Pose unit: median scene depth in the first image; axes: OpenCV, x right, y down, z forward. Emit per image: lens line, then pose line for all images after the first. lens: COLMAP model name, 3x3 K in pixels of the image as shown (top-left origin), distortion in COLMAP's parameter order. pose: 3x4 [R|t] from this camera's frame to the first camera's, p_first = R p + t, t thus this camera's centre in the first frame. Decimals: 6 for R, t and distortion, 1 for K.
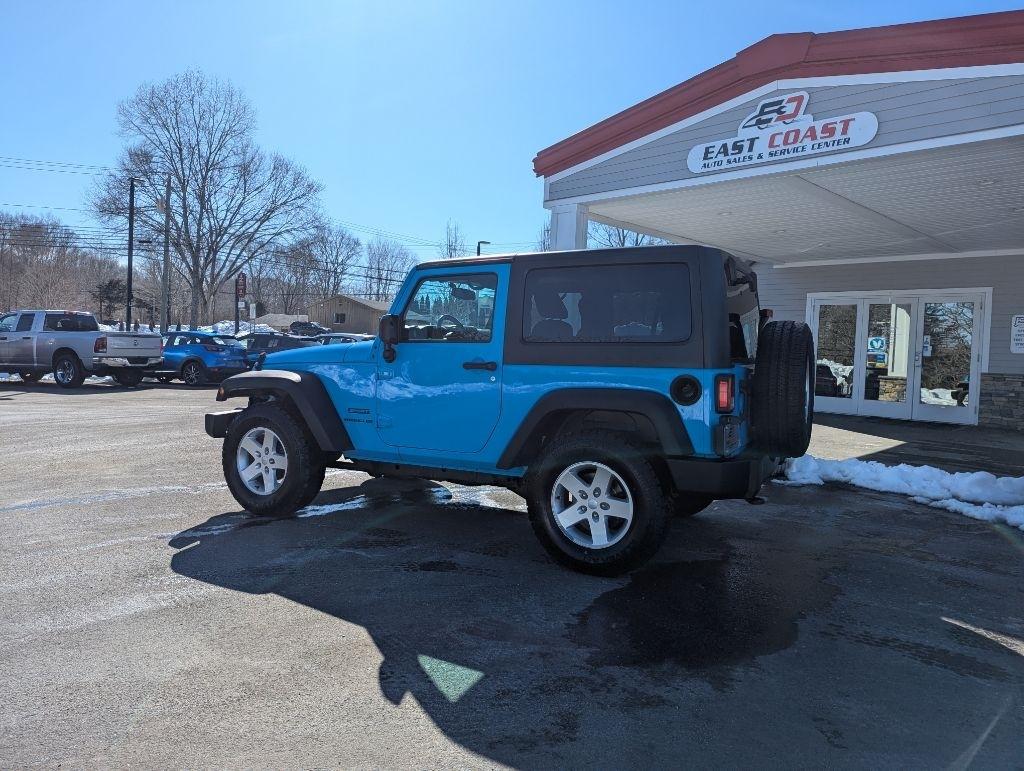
lens RADIAL K [[723.8, 0, 509.0], [0, 723.8, 381.6], [0, 0, 1]] dist [0.069706, -0.065269]
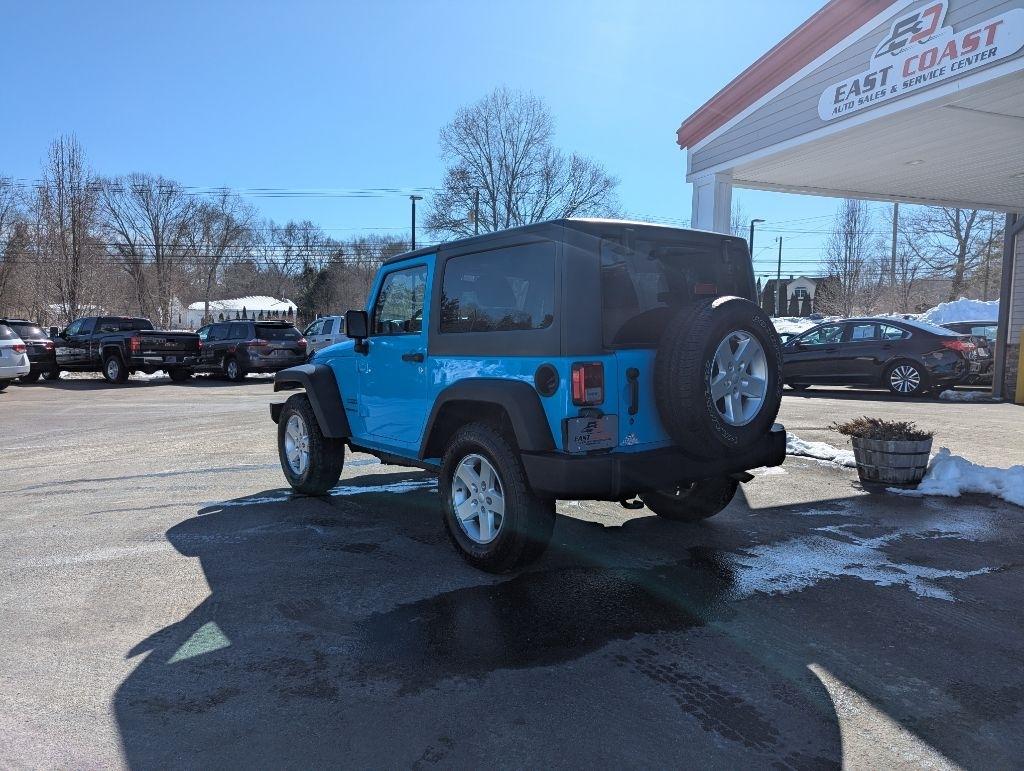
lens RADIAL K [[724.9, 0, 520.1], [0, 724.9, 399.1], [0, 0, 1]] dist [0.062584, -0.049989]
pose [[0.911181, 0.005981, -0.411963, 0.313528], [0.008717, 0.999391, 0.033790, 0.002496], [0.411914, -0.034380, 0.910574, 0.080656]]
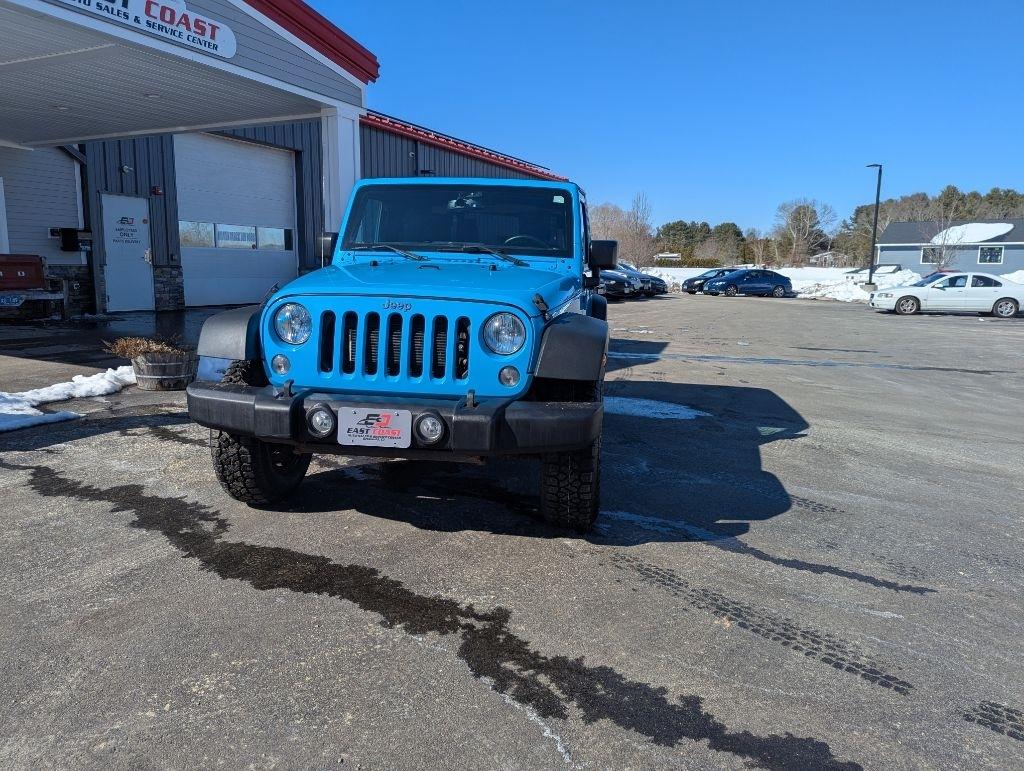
lens RADIAL K [[707.2, 0, 508.0], [0, 707.2, 381.5], [0, 0, 1]] dist [0.060993, -0.054209]
pose [[-0.326946, -0.192763, 0.925175, -0.665882], [0.014416, 0.977845, 0.208832, -0.068241], [-0.944933, 0.081614, -0.316924, 0.918238]]
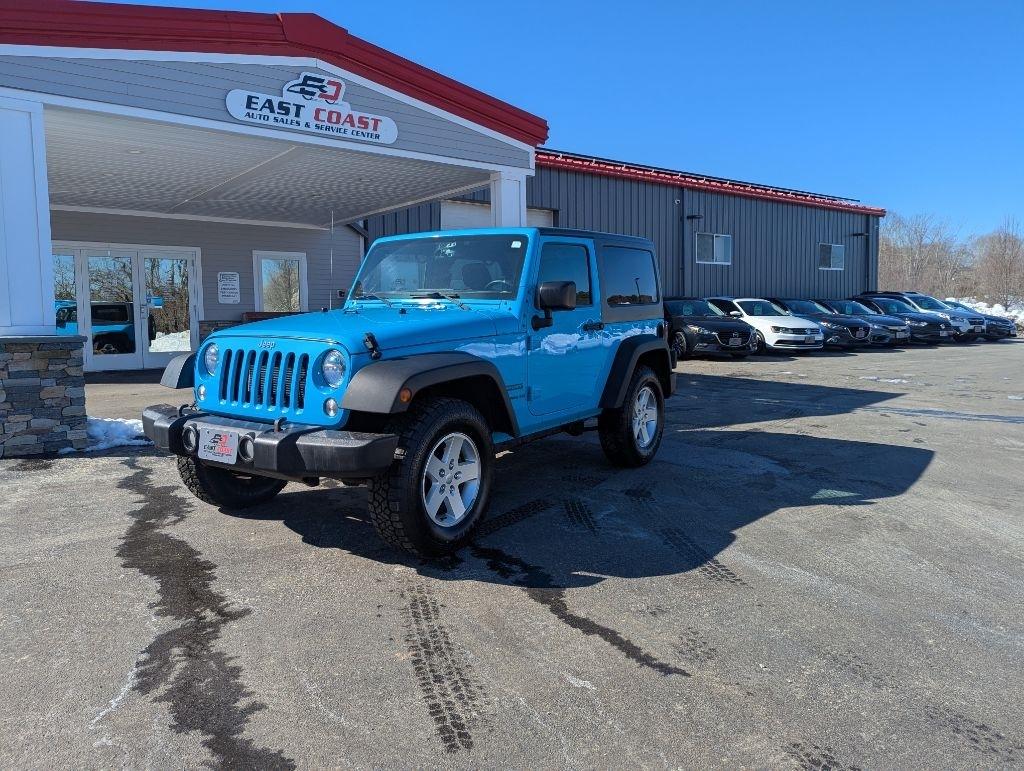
lens RADIAL K [[708.5, 0, 514.2], [0, 708.5, 385.6], [0, 0, 1]] dist [0.064911, -0.060304]
pose [[0.120374, -0.137997, 0.983091, -0.722888], [0.058905, 0.989539, 0.131689, -0.052530], [-0.990979, 0.042057, 0.127244, 0.599989]]
